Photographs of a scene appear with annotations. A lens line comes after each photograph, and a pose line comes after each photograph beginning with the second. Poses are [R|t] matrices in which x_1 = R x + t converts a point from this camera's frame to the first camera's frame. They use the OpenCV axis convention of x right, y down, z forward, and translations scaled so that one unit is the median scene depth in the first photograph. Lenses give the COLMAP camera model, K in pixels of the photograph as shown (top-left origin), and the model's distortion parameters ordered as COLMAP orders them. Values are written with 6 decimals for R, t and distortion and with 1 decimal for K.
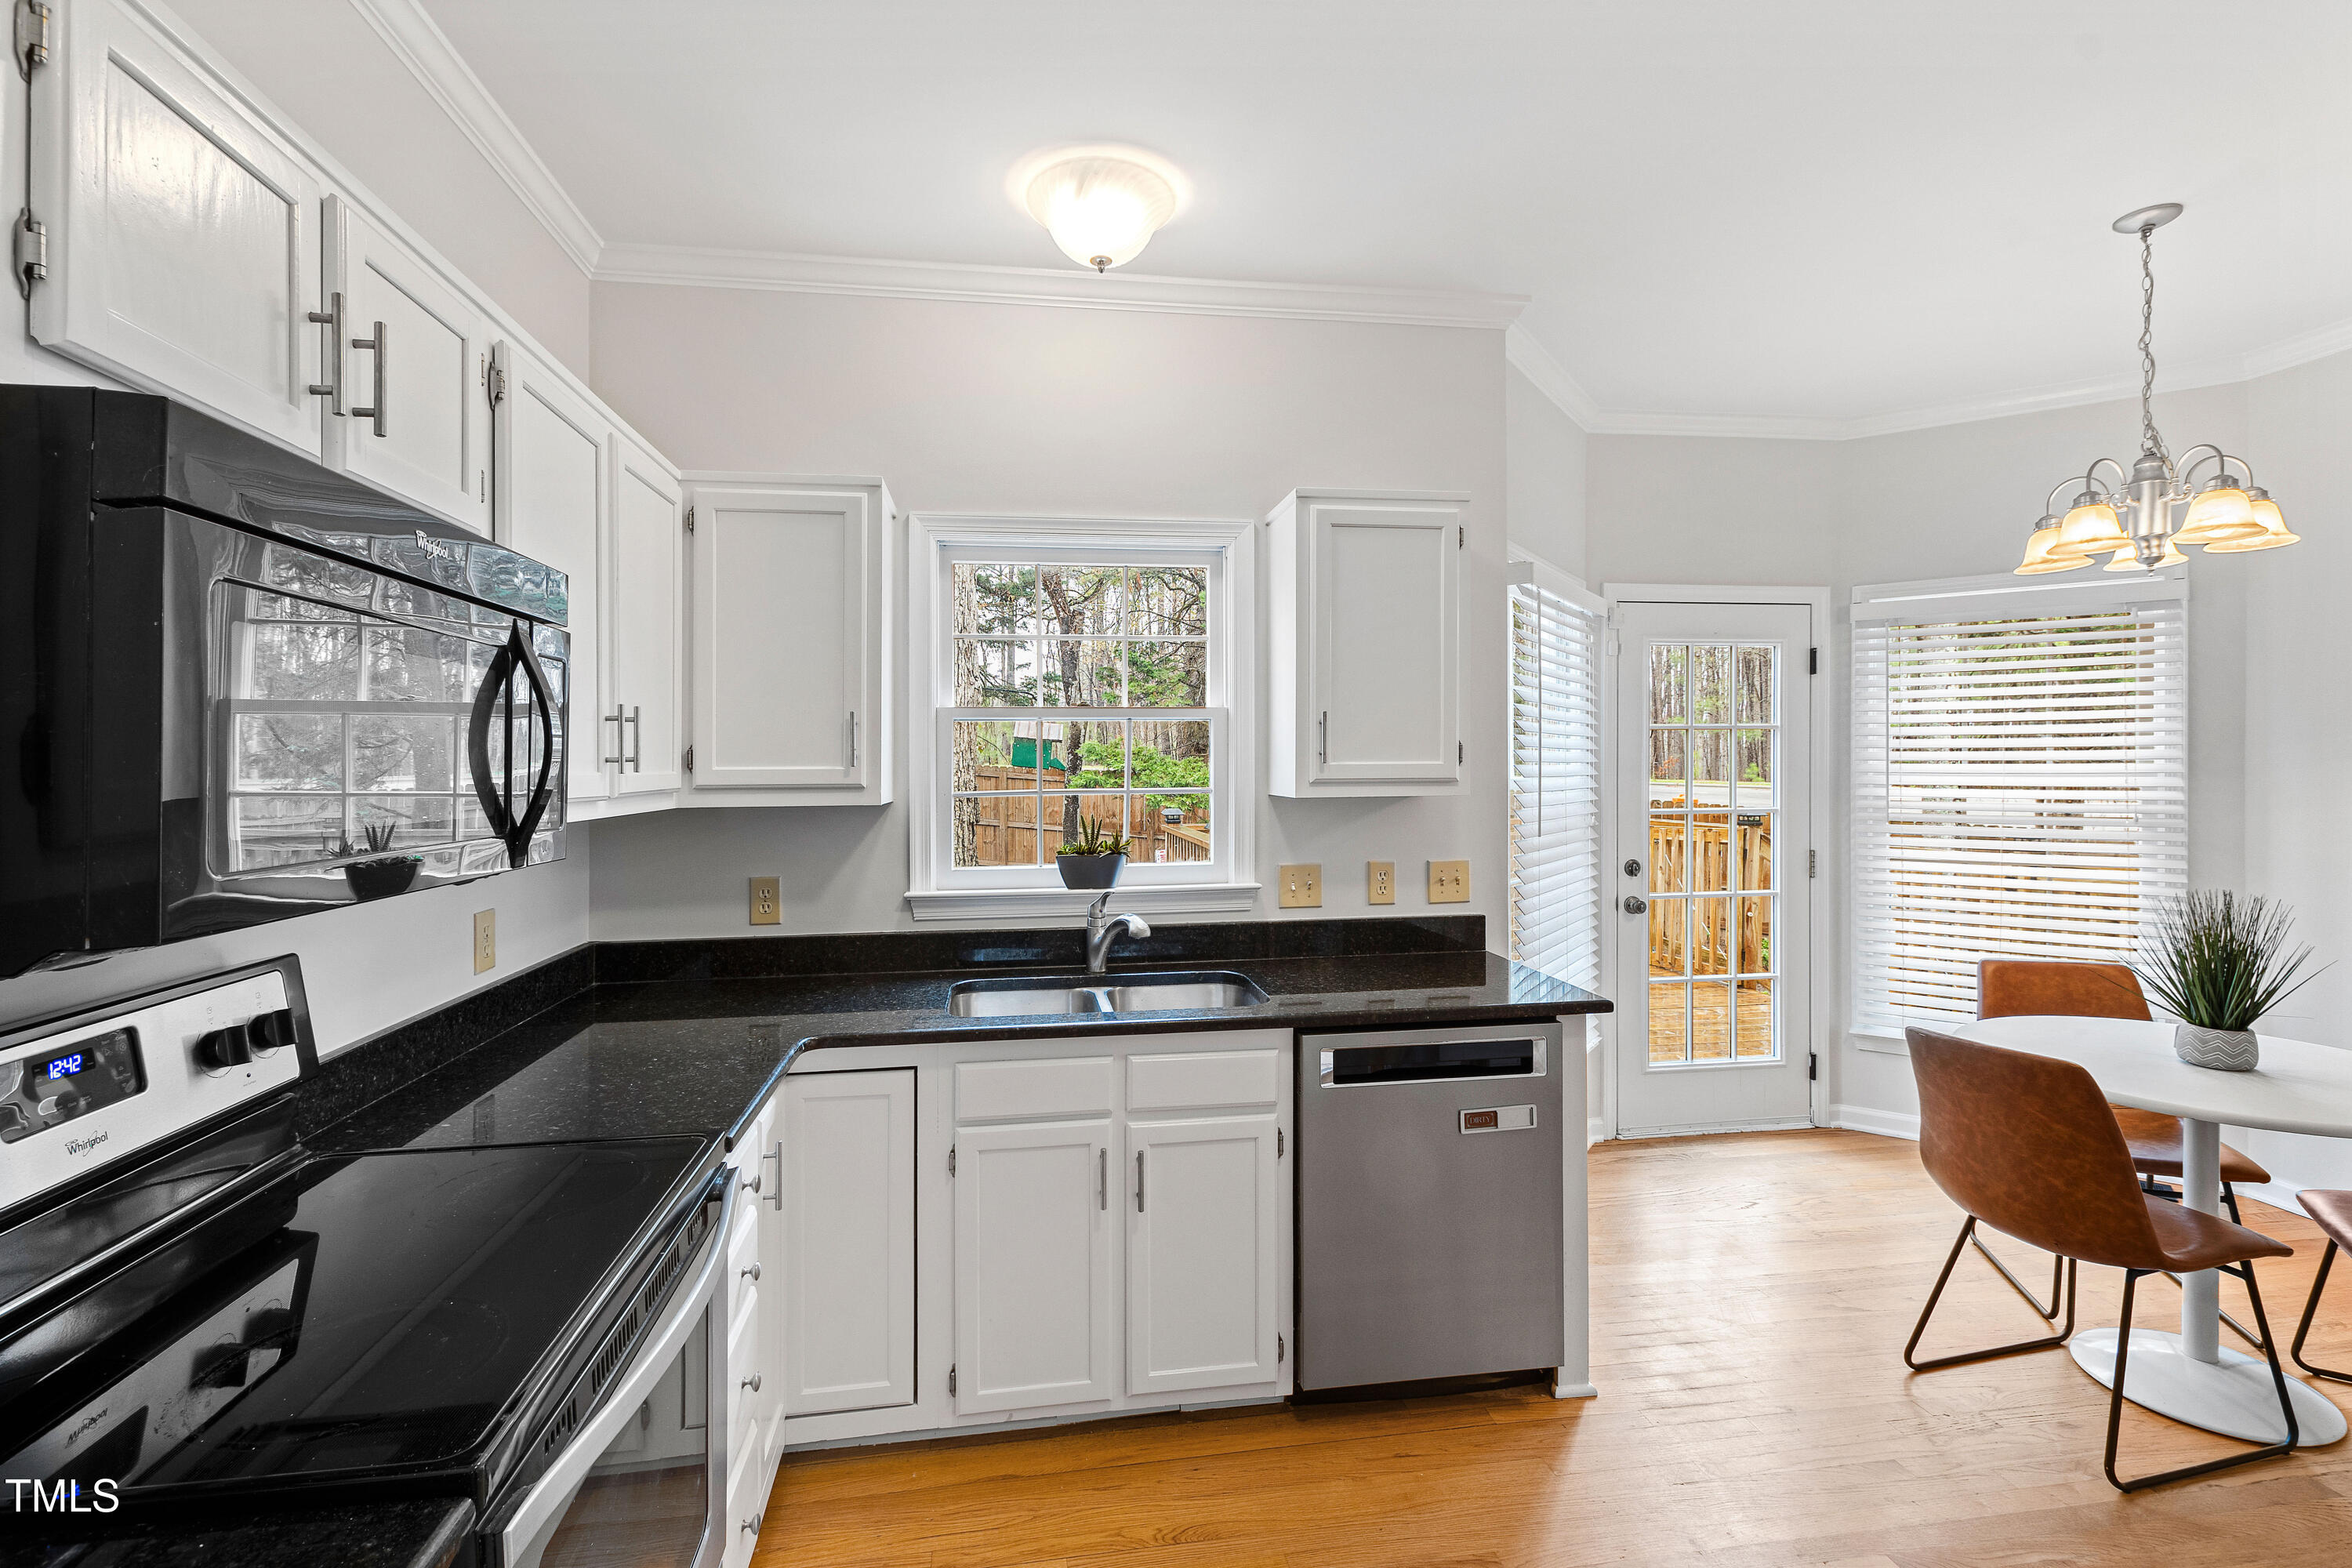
lens RADIAL K [[1037.9, 0, 1162.3], [0, 1037.9, 768.7], [0, 0, 1]] dist [-0.001851, -0.000858]
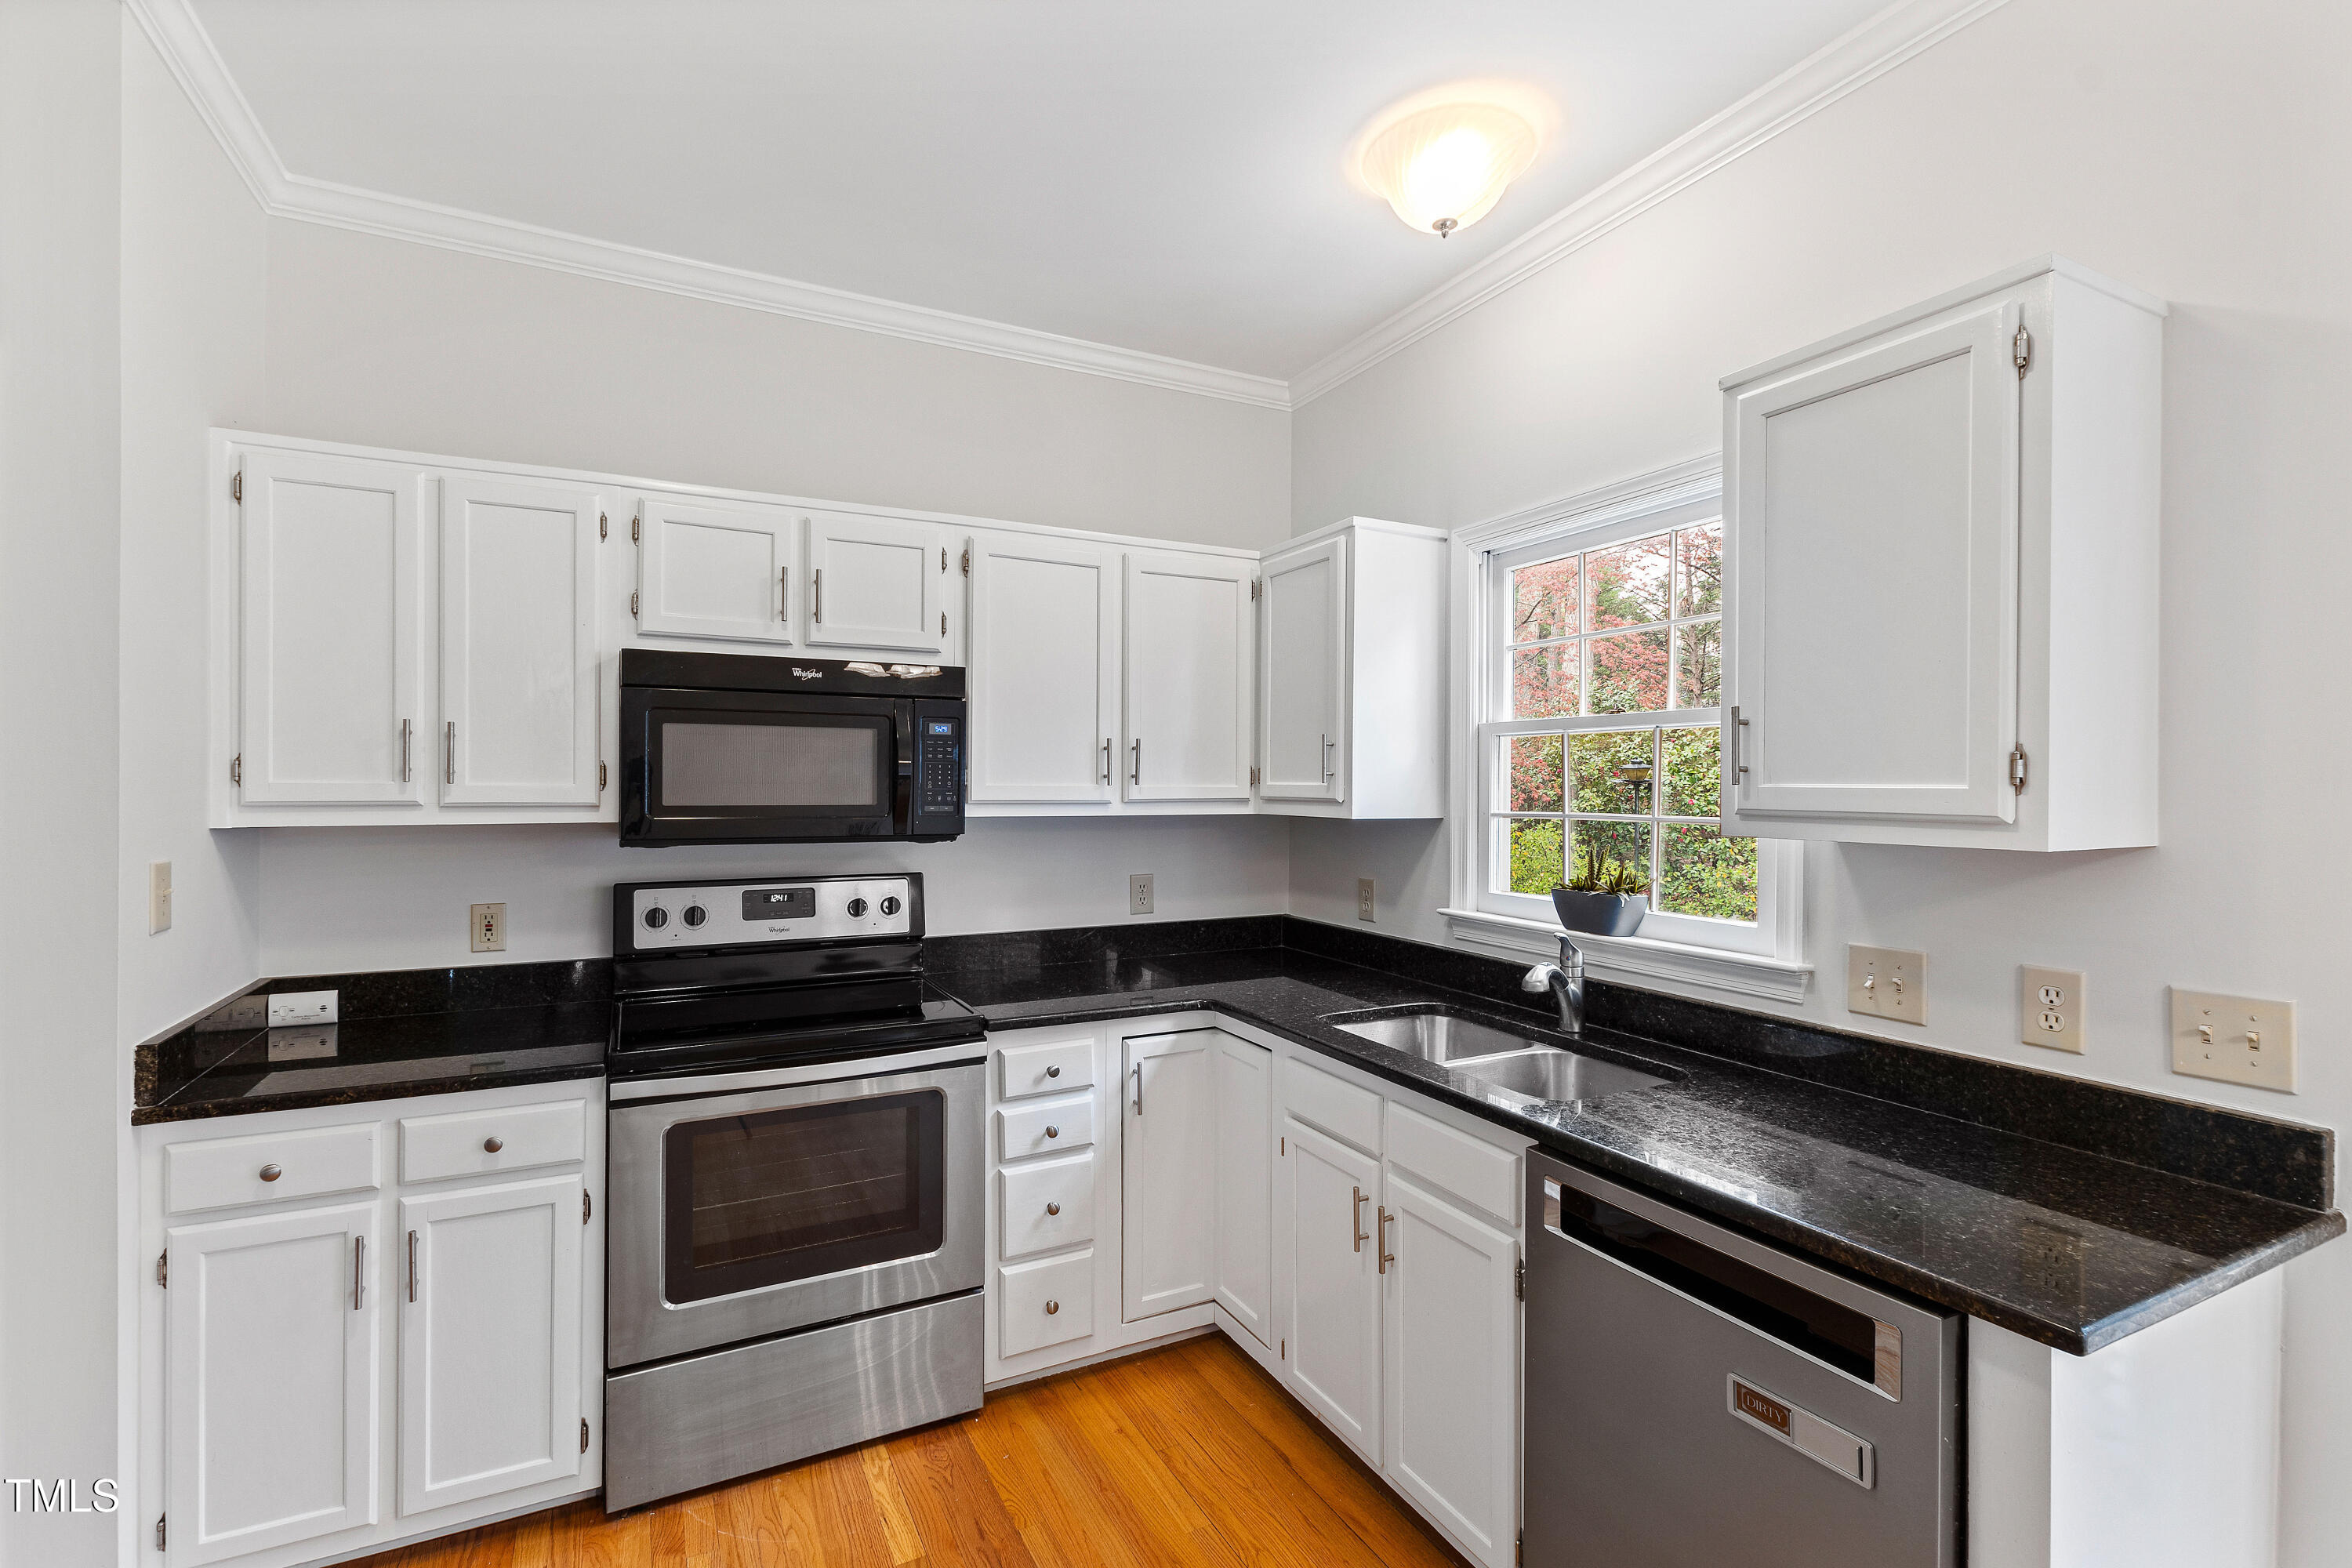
lens RADIAL K [[1037.9, 0, 1156.3], [0, 1037.9, 781.5], [0, 0, 1]] dist [-0.001851, -0.000858]
pose [[0.307991, 0.006056, -0.951370, 0.632089], [-0.011745, 0.999928, 0.002563, -0.003973], [0.951317, 0.010384, 0.308040, 0.424579]]
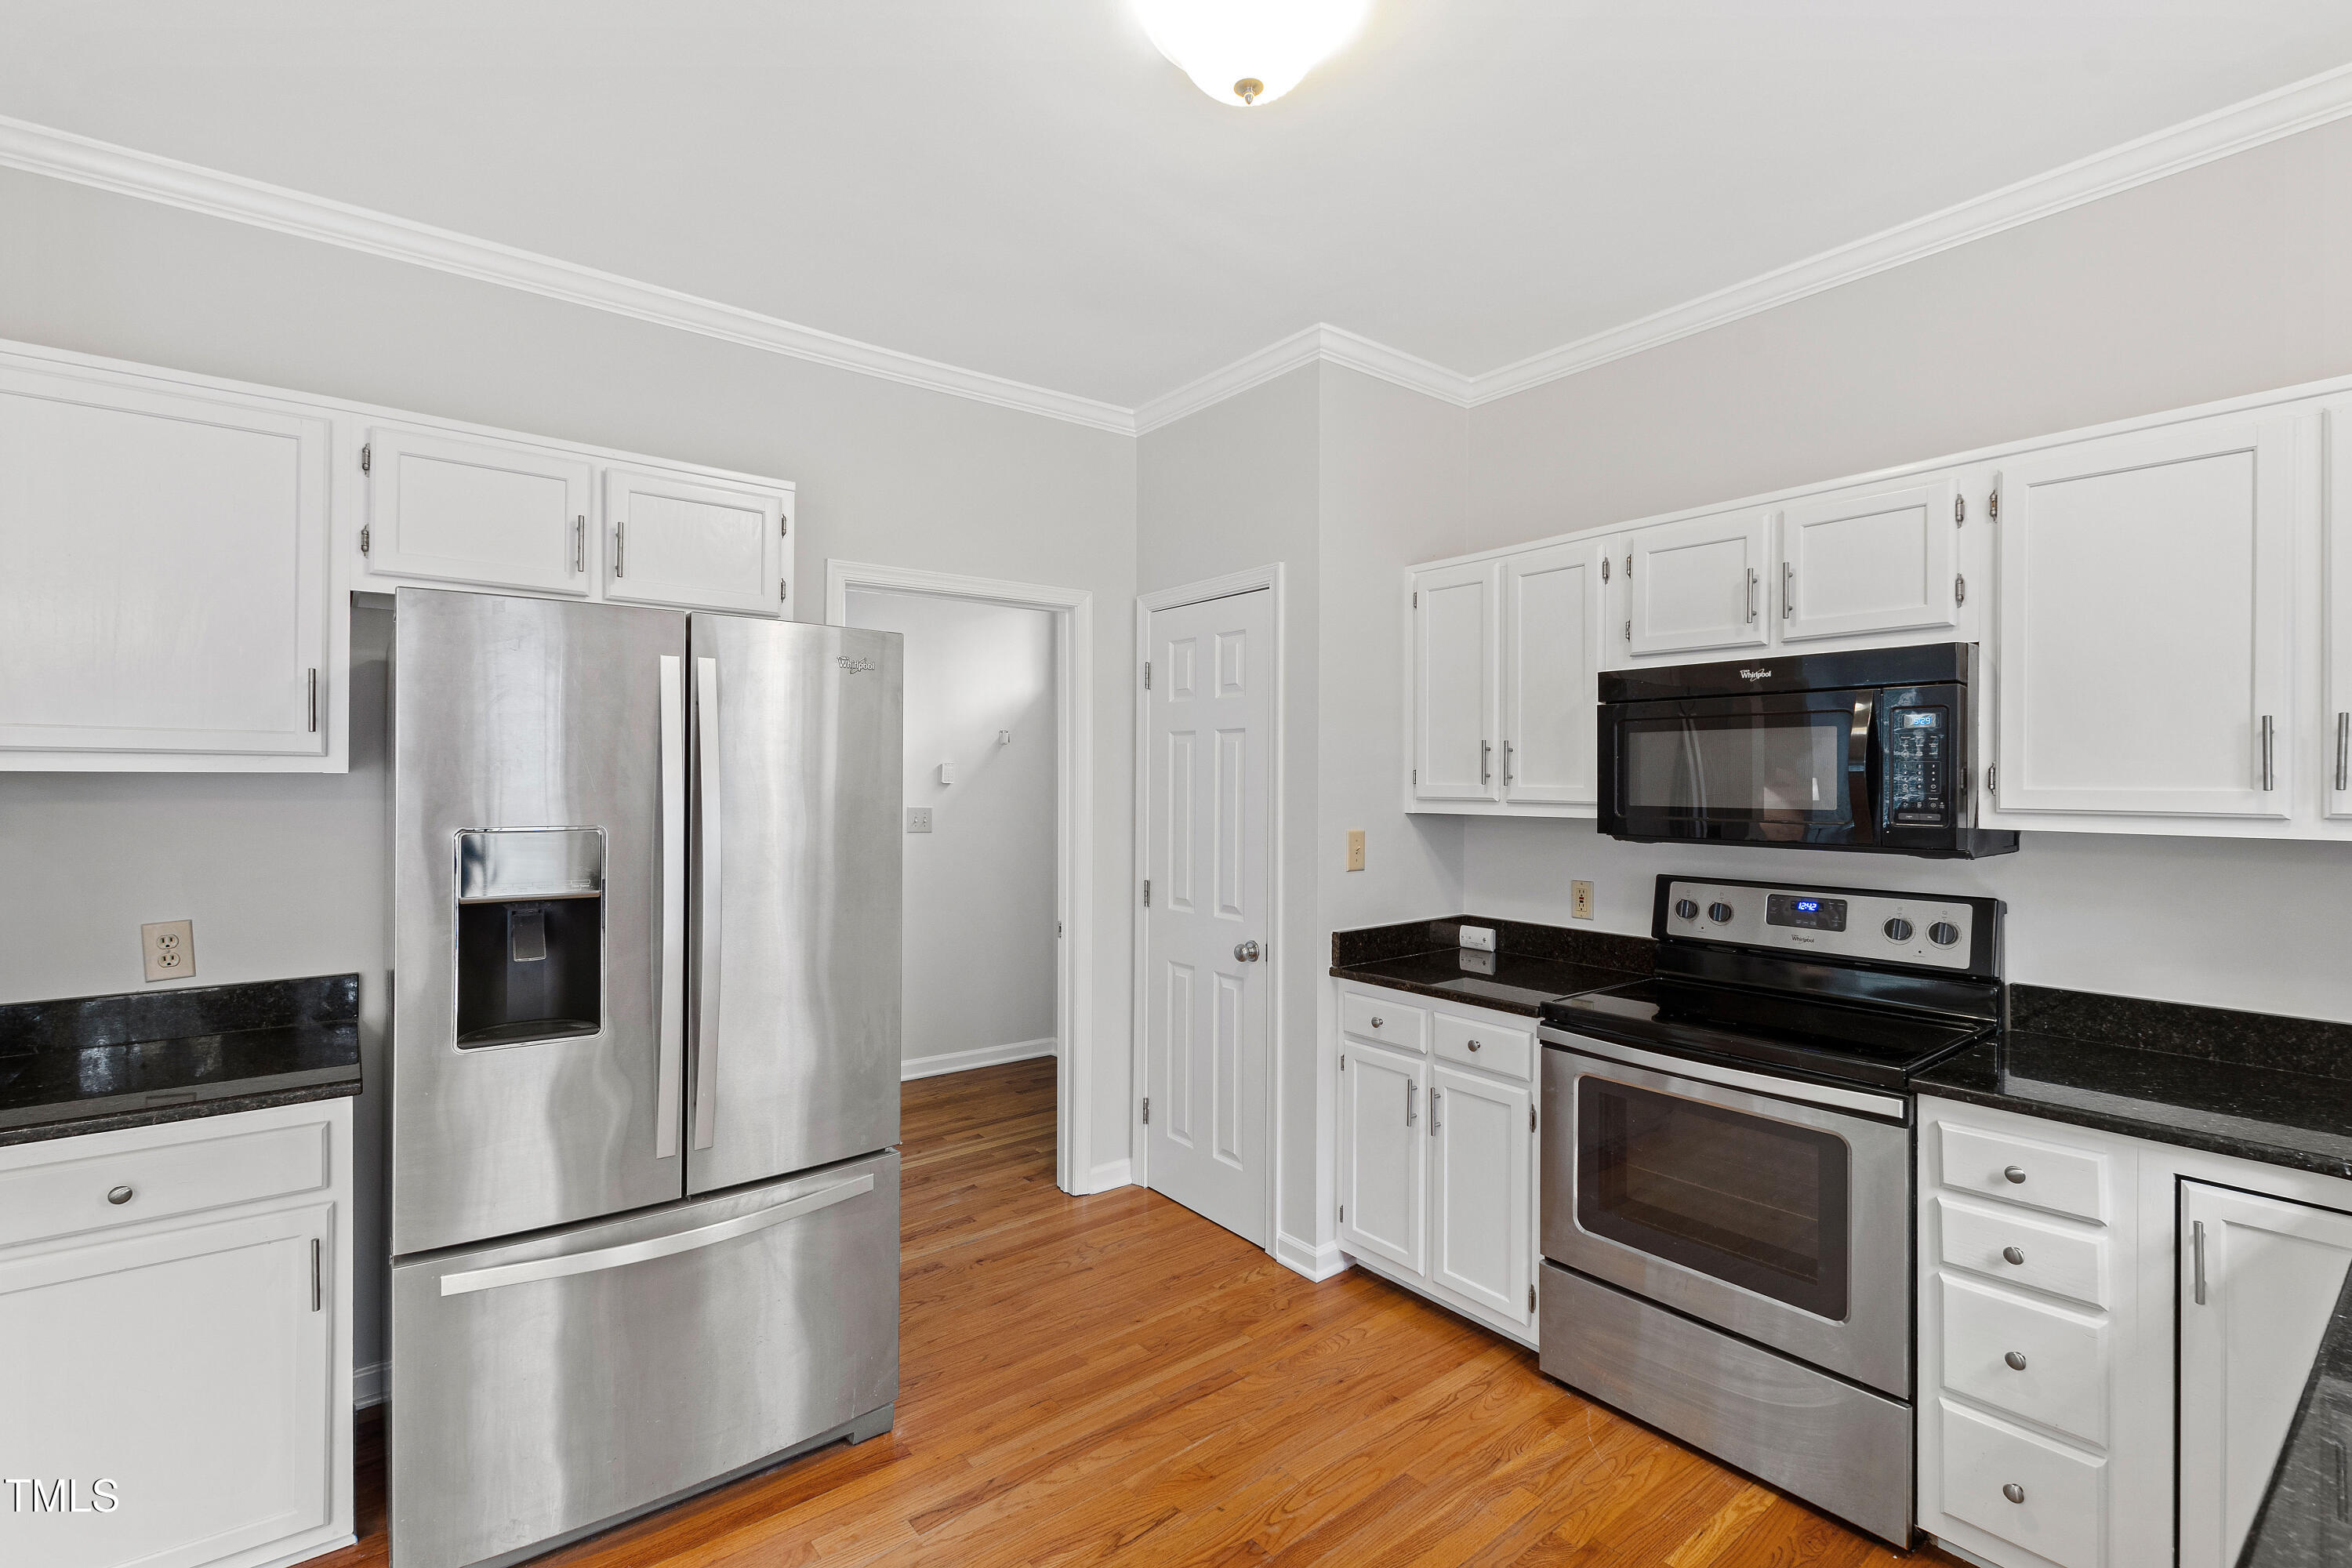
lens RADIAL K [[1037.9, 0, 1159.6], [0, 1037.9, 779.0], [0, 0, 1]] dist [-0.001851, -0.000858]
pose [[-0.874114, 0.001243, -0.485720, 0.556325], [-0.002208, 0.999976, 0.006532, -0.007038], [0.485716, 0.006782, -0.874090, 0.923479]]
